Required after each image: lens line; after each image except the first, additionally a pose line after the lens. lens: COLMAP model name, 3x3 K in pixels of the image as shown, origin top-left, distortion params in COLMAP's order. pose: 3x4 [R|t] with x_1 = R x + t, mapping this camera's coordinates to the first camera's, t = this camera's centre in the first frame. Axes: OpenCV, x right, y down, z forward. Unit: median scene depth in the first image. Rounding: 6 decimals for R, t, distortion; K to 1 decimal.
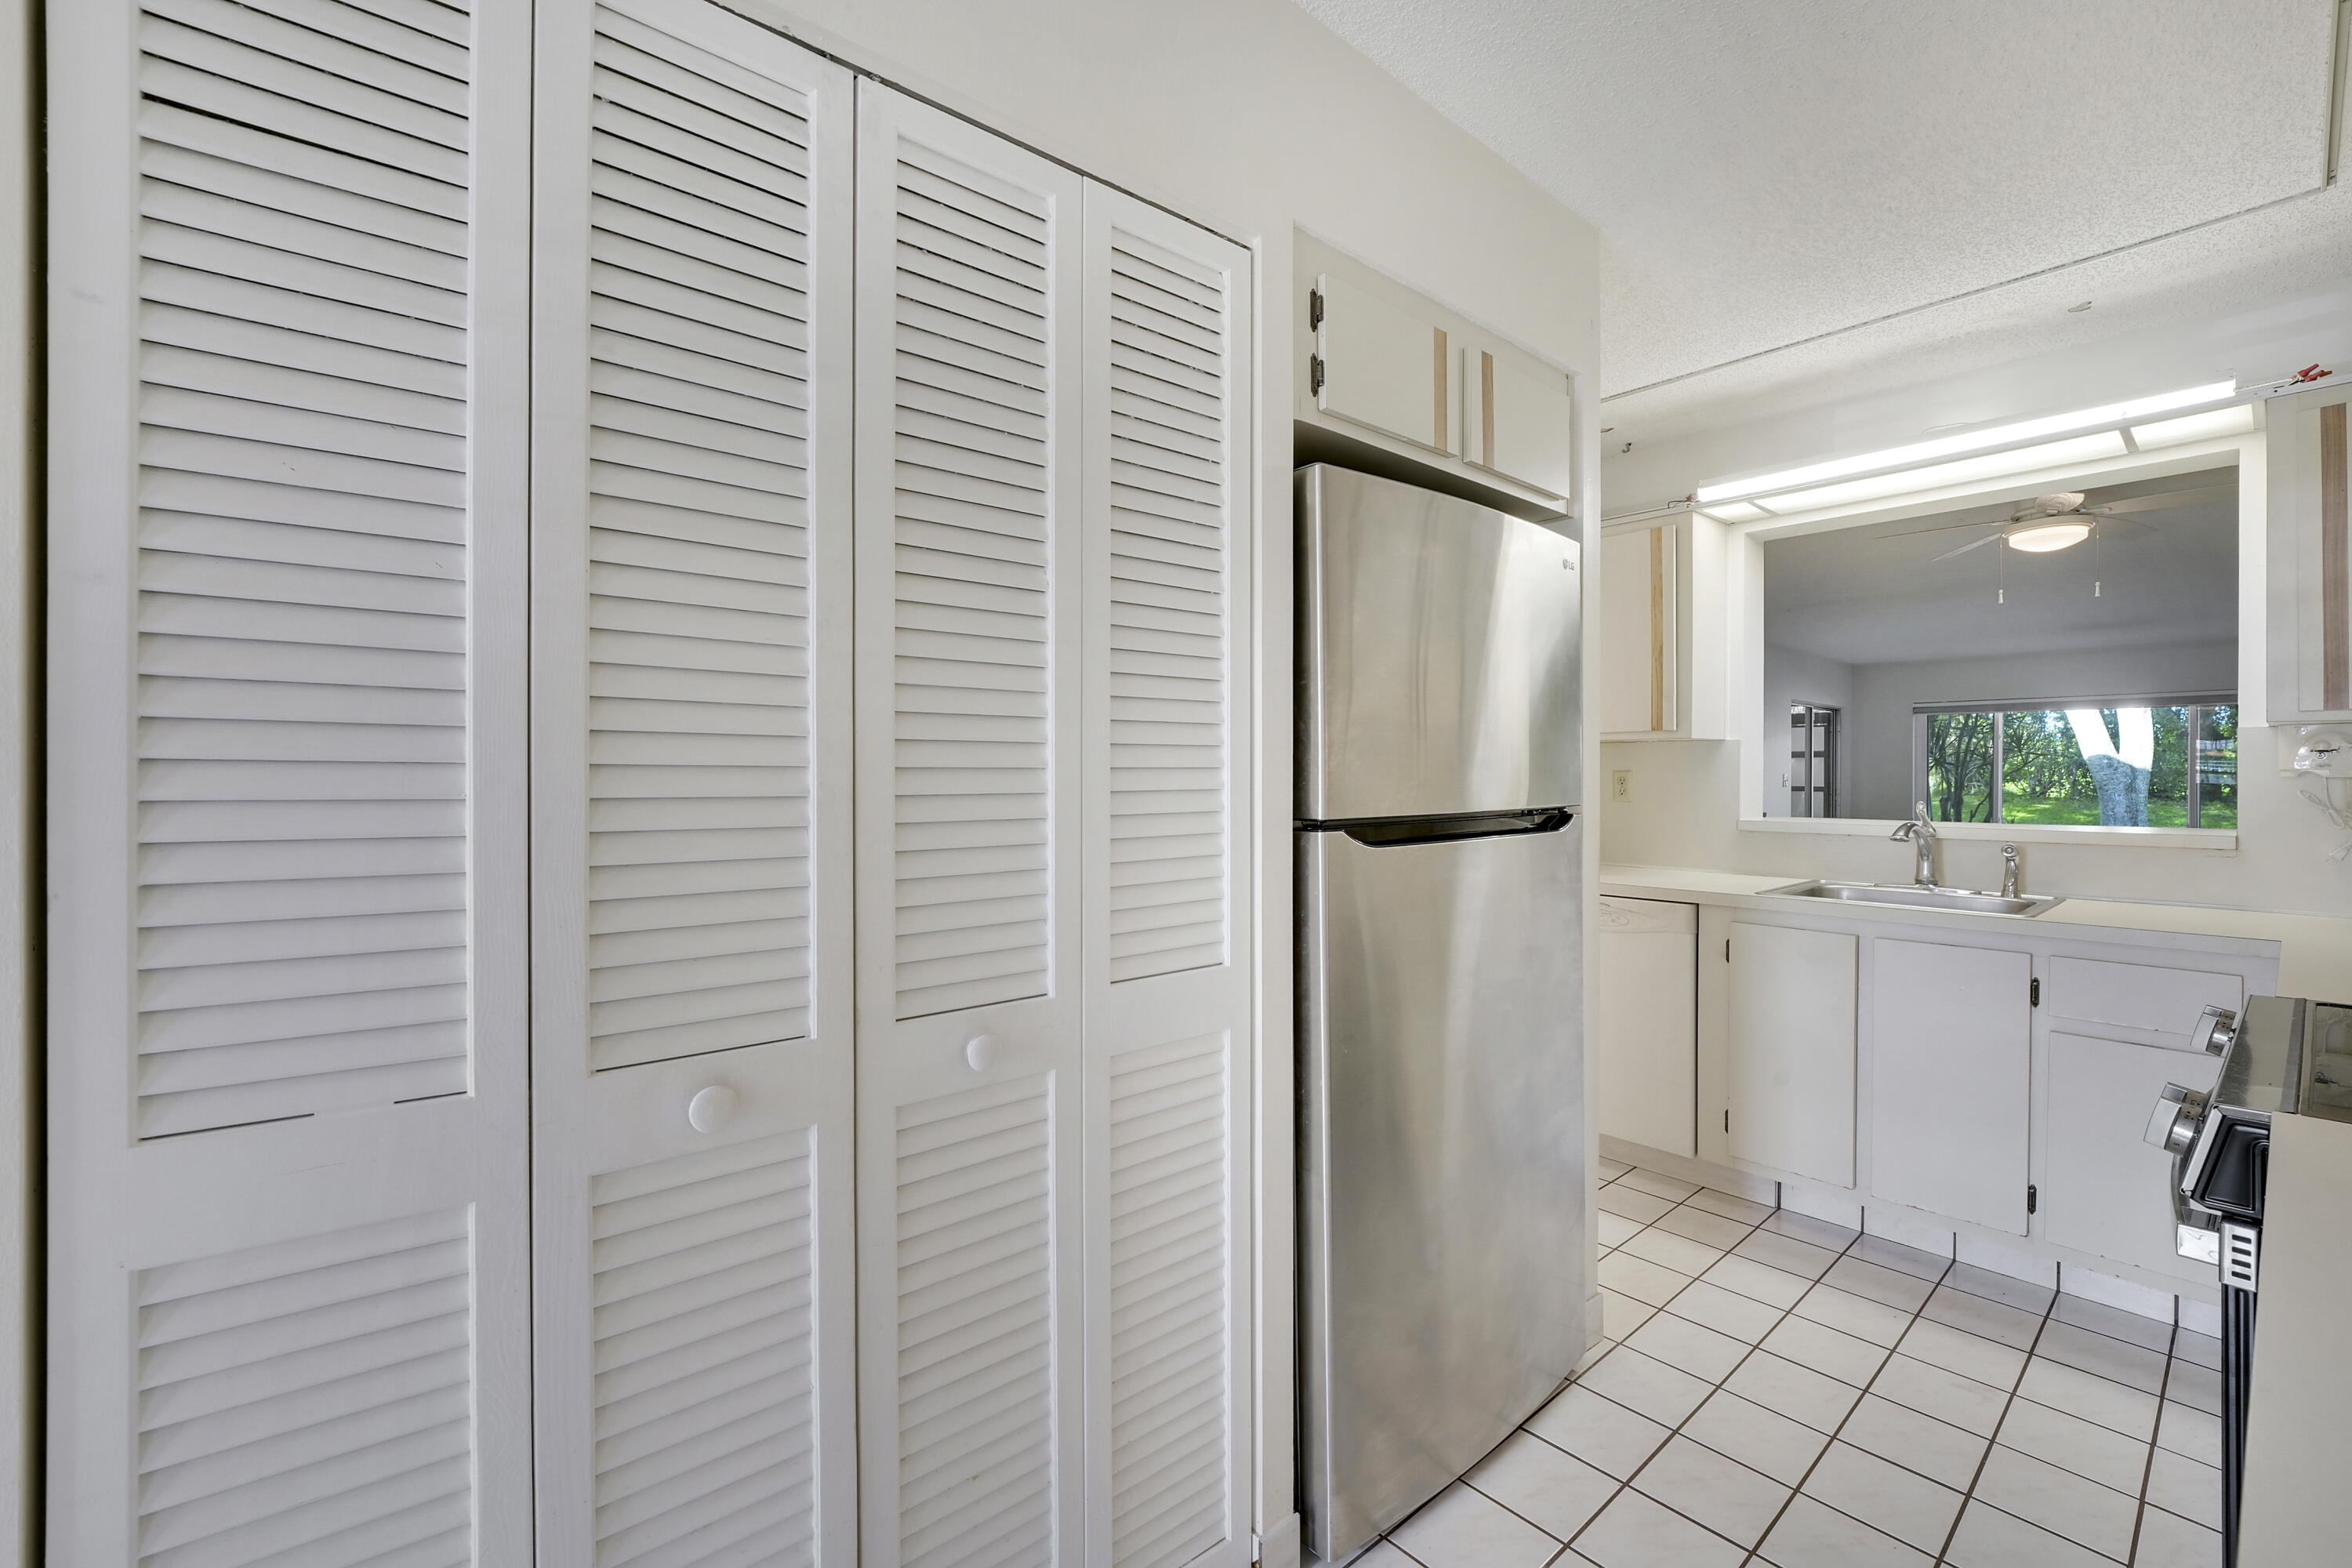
lens RADIAL K [[1005.4, 0, 1184.1], [0, 1005.4, 785.4], [0, 0, 1]] dist [-0.010386, 0.000269]
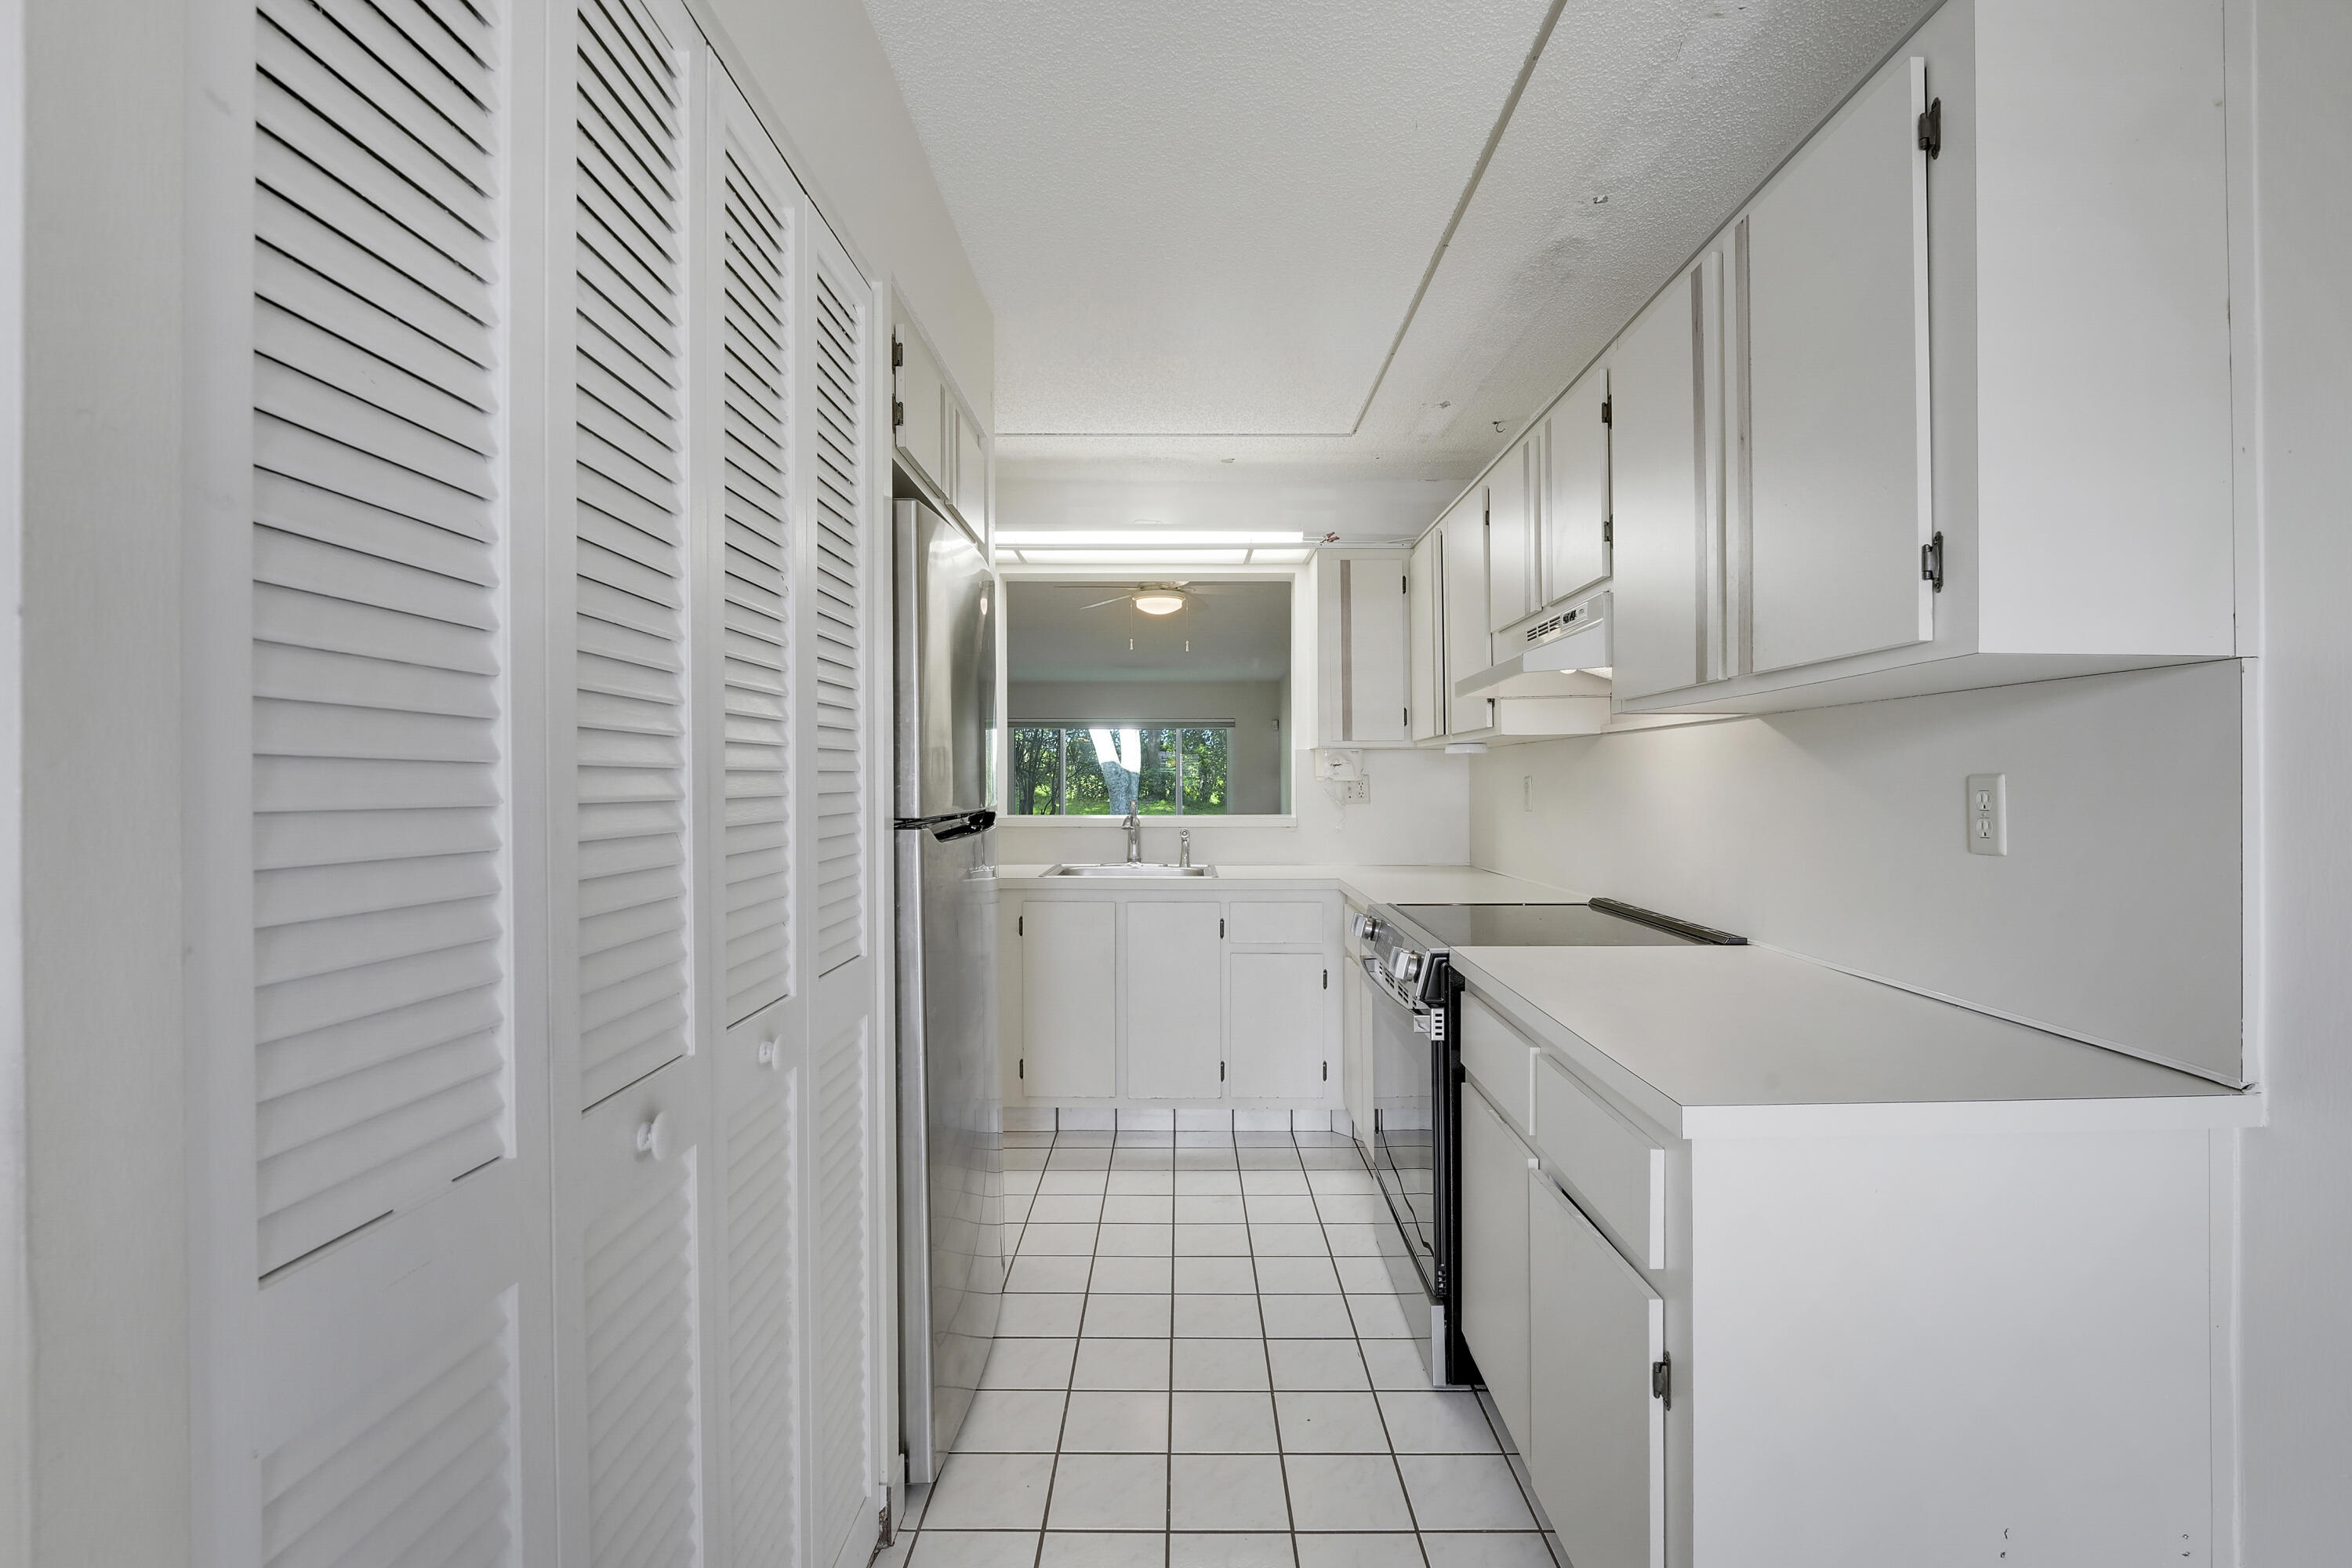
lens RADIAL K [[1130.4, 0, 1177.6], [0, 1130.4, 784.6], [0, 0, 1]] dist [0.000308, -0.000091]
pose [[0.650041, -0.002116, 0.759896, -0.624960], [0.006140, 0.999978, -0.002468, 0.001477], [-0.759874, 0.006270, 0.650040, -0.036206]]
